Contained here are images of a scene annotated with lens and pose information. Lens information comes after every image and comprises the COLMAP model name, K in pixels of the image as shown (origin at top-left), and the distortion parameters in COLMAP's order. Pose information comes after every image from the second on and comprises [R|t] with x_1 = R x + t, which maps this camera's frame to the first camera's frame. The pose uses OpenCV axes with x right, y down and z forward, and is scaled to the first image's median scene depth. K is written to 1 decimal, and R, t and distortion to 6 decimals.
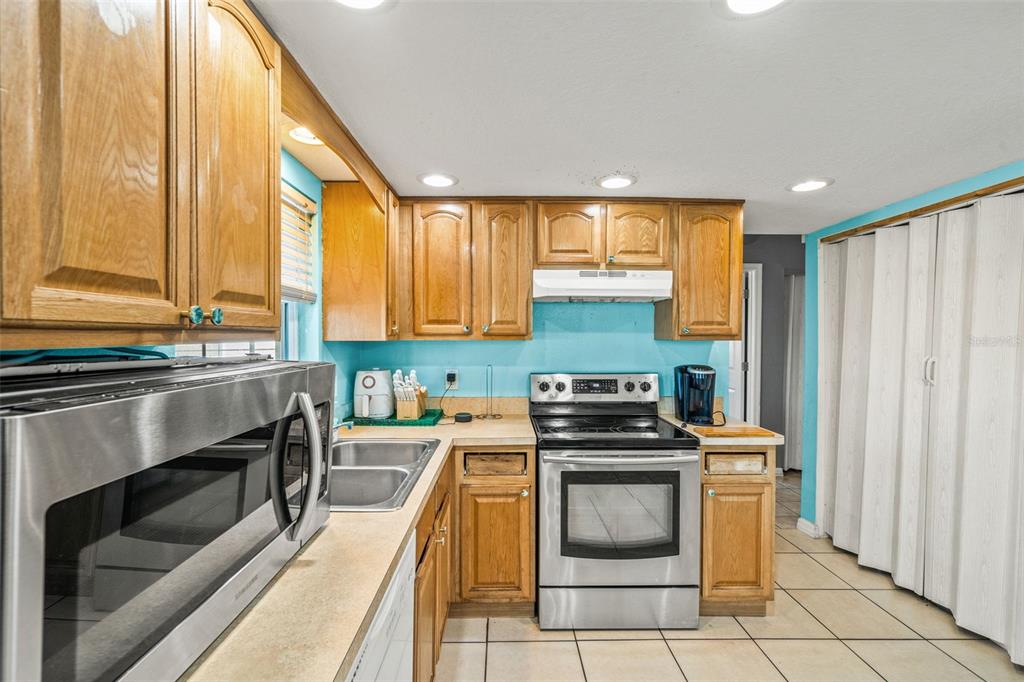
lens RADIAL K [[446.7, 0, 512.2], [0, 446.7, 345.4], [0, 0, 1]] dist [-0.001882, 0.000767]
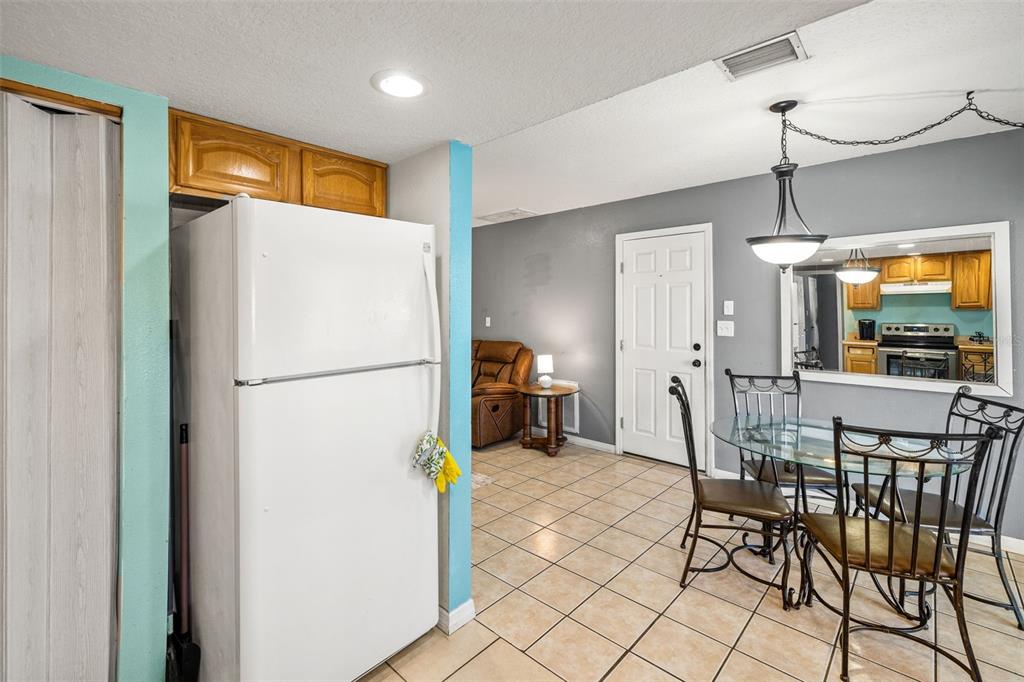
lens RADIAL K [[446.7, 0, 506.6], [0, 446.7, 308.1], [0, 0, 1]] dist [-0.001882, 0.000767]
pose [[0.709507, -0.008561, -0.704647, 0.342370], [-0.012150, 0.999629, -0.024379, 0.070300], [0.704594, 0.025858, 0.709139, -2.481319]]
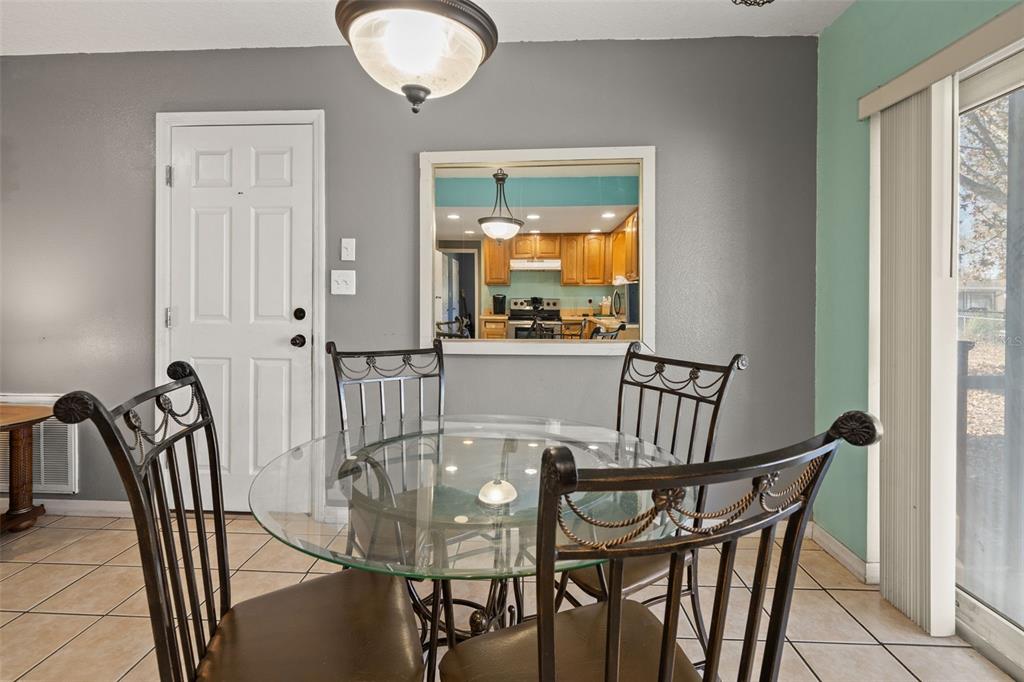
lens RADIAL K [[446.7, 0, 512.0], [0, 446.7, 306.9], [0, 0, 1]] dist [-0.001882, 0.000767]
pose [[0.998822, 0.005797, -0.048182, 0.193788], [-0.006550, 0.999859, -0.015481, 0.166688], [0.048086, 0.015779, 0.998719, -1.751825]]
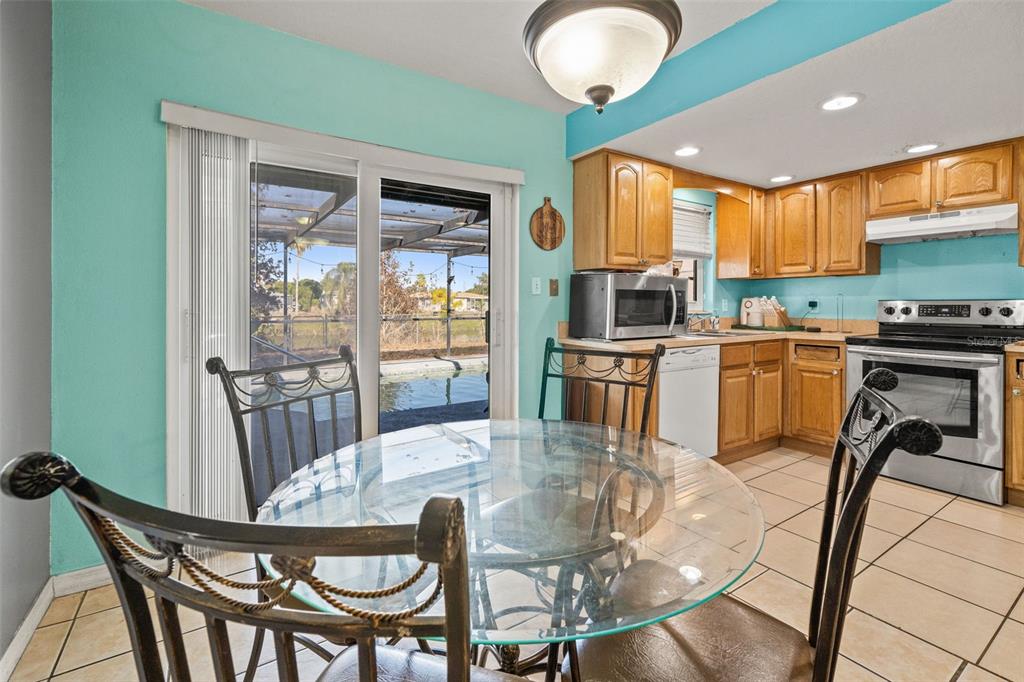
lens RADIAL K [[446.7, 0, 508.5], [0, 446.7, 306.4], [0, 0, 1]] dist [-0.001882, 0.000767]
pose [[0.531997, 0.006004, -0.846725, 0.624393], [-0.016571, 0.999857, -0.003322, 0.112978], [0.846584, 0.015798, 0.532020, -0.649266]]
